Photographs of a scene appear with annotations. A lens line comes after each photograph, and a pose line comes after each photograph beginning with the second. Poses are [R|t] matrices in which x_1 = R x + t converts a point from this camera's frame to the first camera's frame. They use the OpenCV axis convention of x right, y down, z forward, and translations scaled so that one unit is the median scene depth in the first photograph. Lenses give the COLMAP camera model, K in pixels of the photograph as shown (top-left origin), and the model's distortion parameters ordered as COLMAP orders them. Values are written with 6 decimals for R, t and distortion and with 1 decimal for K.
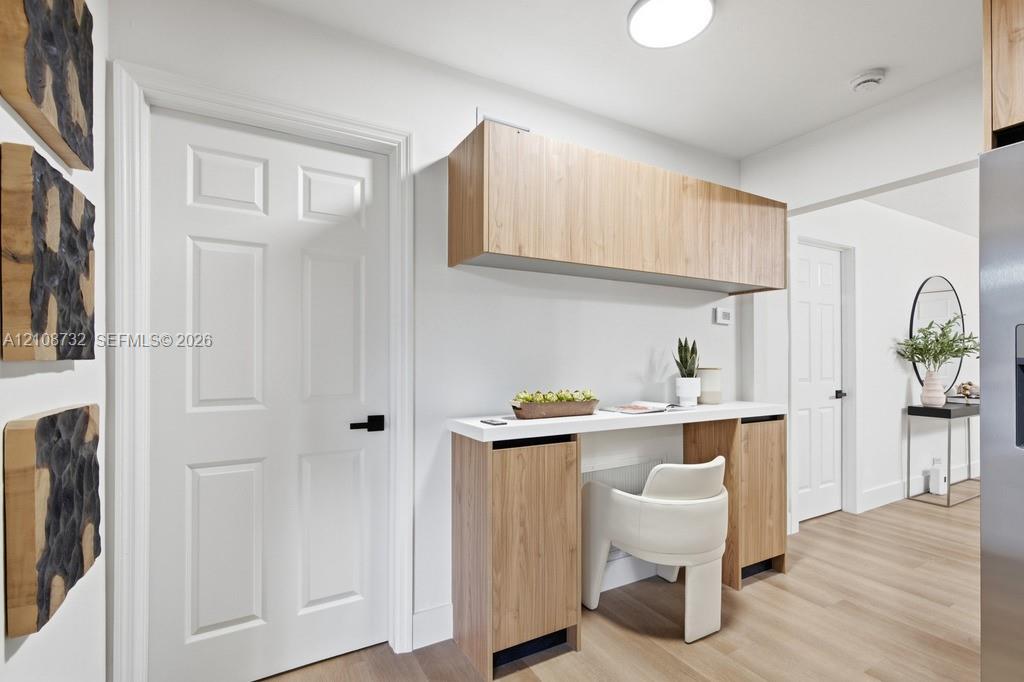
lens RADIAL K [[471.5, 0, 511.1], [0, 471.5, 356.3], [0, 0, 1]] dist [0.000931, 0.000360]
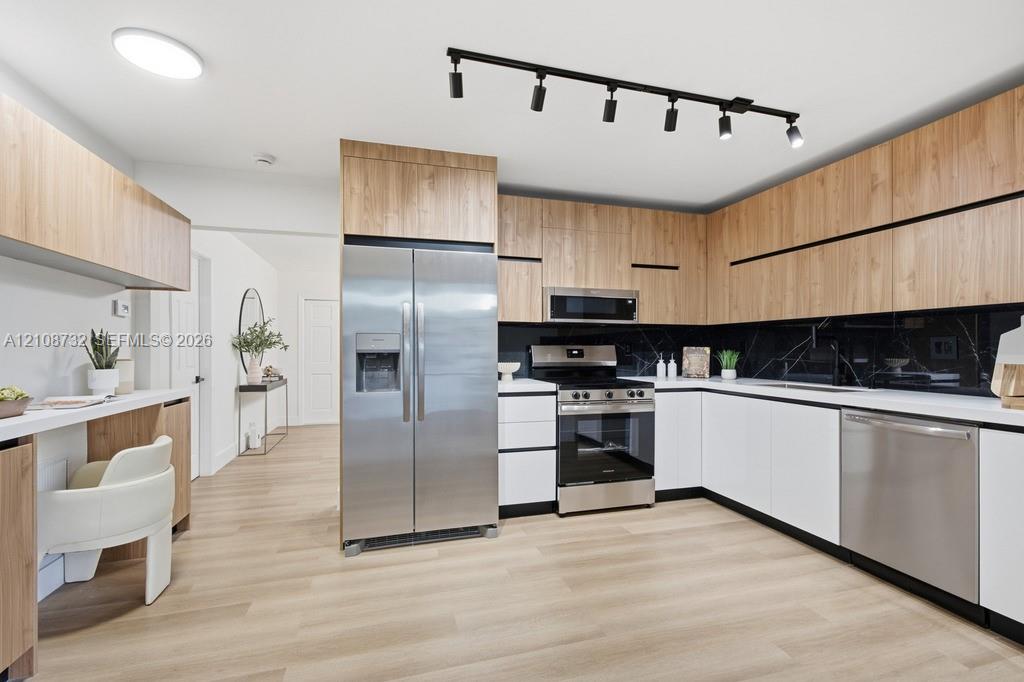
lens RADIAL K [[460.1, 0, 515.5], [0, 460.1, 348.9], [0, 0, 1]] dist [0.000458, 0.000061]
pose [[0.230516, 0.000004, 0.973068, -0.367840], [-0.005425, 0.999984, 0.001281, -0.003742], [-0.973053, -0.005574, 0.230513, -0.071090]]
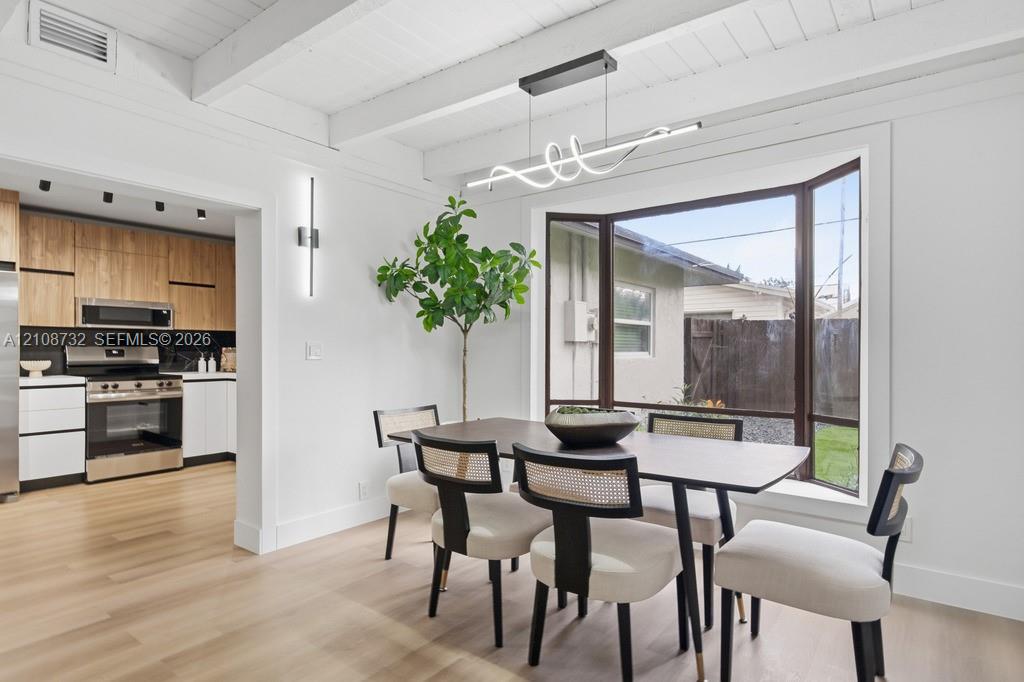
lens RADIAL K [[548.6, 0, 514.3], [0, 548.6, 349.1], [0, 0, 1]] dist [0.001173, 0.000318]
pose [[-0.392115, -0.001295, 0.919915, -1.482538], [-0.006738, 0.999976, -0.001465, -0.011312], [-0.919892, -0.006773, -0.392114, -0.532144]]
